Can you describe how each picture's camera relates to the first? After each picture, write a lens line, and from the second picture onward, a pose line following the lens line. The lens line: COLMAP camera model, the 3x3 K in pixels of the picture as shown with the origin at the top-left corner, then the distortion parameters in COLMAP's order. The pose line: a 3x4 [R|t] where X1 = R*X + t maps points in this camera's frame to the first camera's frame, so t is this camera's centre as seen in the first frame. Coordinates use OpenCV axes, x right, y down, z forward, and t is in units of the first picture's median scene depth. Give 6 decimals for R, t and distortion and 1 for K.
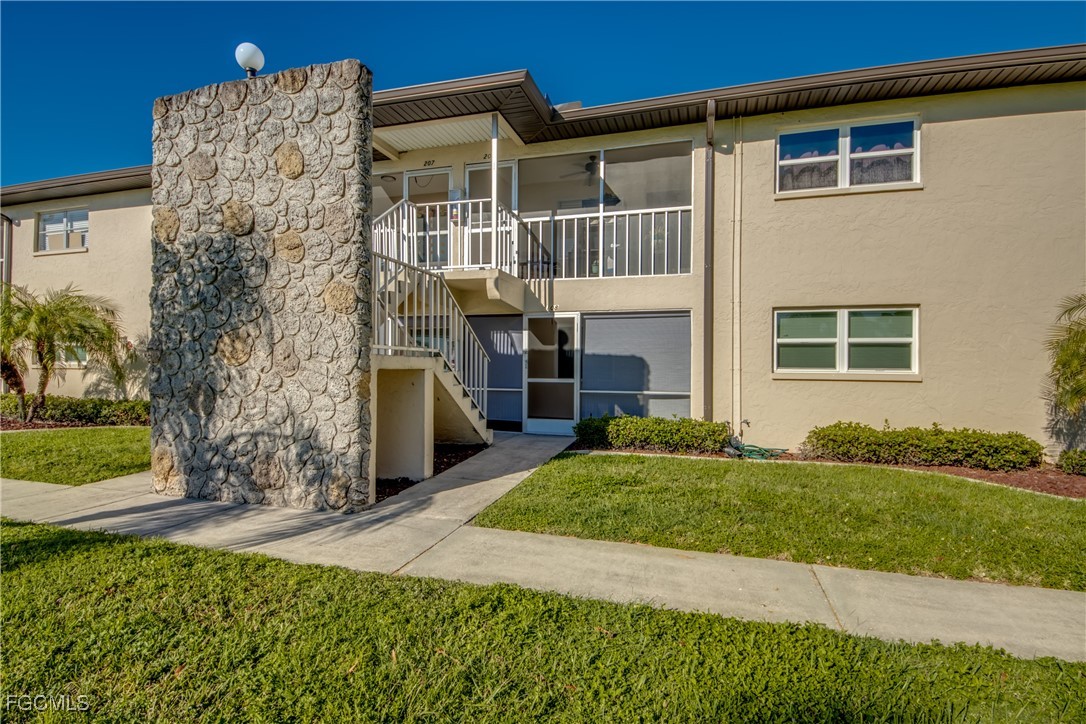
lens RADIAL K [[495.4, 0, 543.0], [0, 495.4, 362.0], [0, 0, 1]] dist [0.021969, 0.000053]
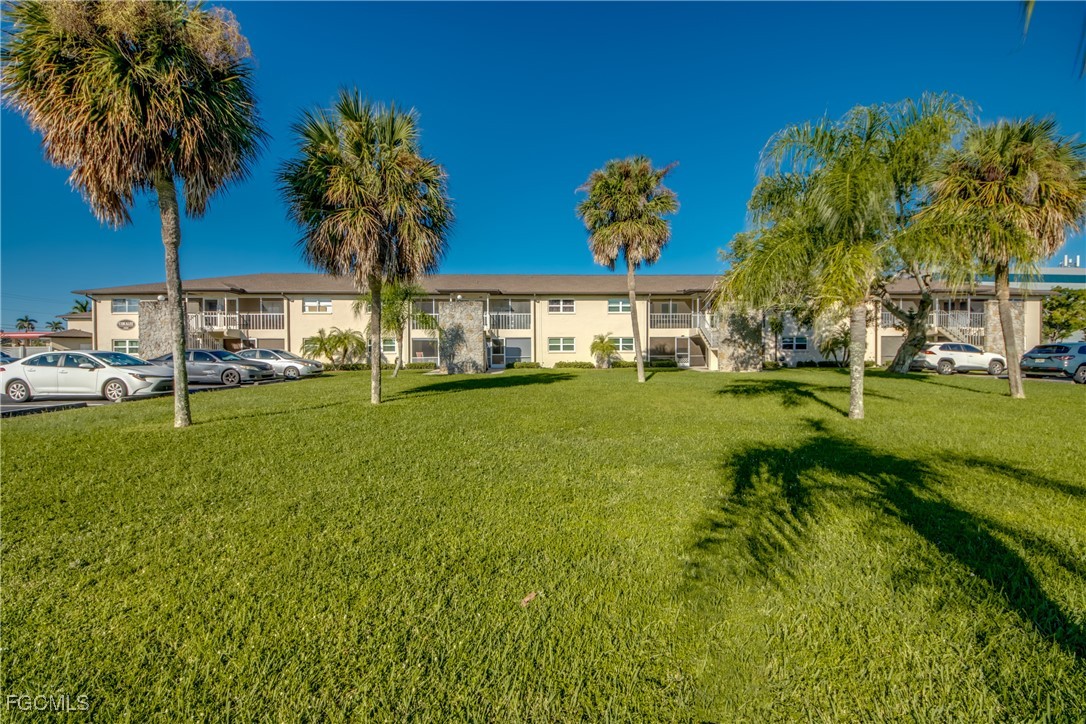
lens RADIAL K [[422.8, 0, 539.3], [0, 422.8, 367.9], [0, 0, 1]] dist [0.038268, -0.024578]
pose [[0.943054, -0.023224, 0.331827, -0.821357], [0.010577, 0.999149, 0.039868, 0.013378], [-0.332470, -0.034088, 0.942497, -2.384598]]
